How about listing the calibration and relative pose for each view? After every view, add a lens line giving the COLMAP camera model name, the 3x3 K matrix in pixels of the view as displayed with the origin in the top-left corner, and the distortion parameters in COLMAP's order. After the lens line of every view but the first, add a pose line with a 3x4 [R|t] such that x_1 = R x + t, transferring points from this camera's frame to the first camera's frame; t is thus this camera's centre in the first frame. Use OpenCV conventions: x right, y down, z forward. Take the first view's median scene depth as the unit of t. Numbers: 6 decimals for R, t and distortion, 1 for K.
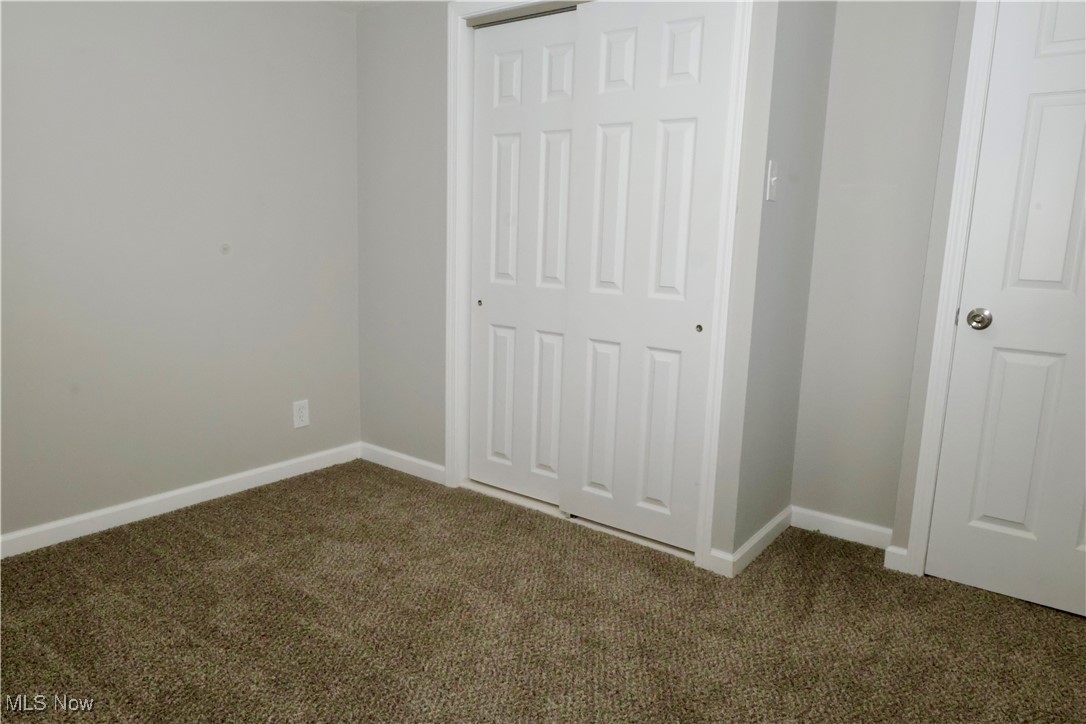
lens RADIAL K [[697.5, 0, 542.6], [0, 697.5, 360.8], [0, 0, 1]] dist [0.000572, 0.001198]
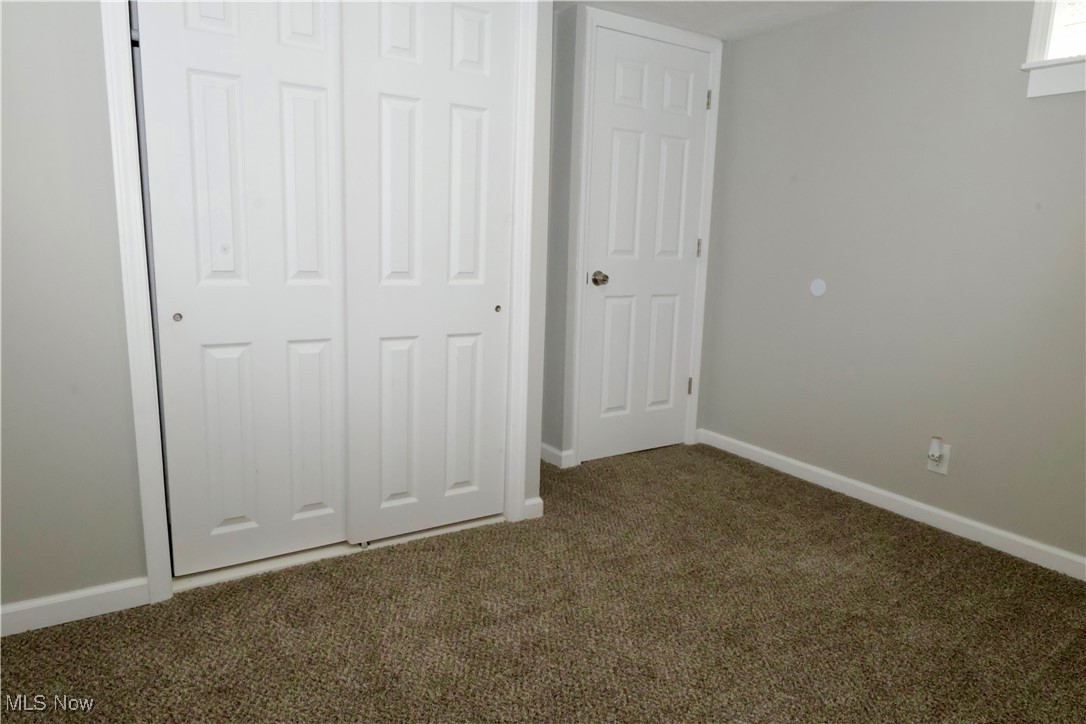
lens RADIAL K [[697.5, 0, 544.8], [0, 697.5, 365.6], [0, 0, 1]] dist [0.000572, 0.001198]
pose [[0.358699, -0.196032, 0.912637, -0.661626], [0.141635, 0.977809, 0.154364, -0.102656], [-0.922646, 0.073892, 0.378504, 0.473005]]
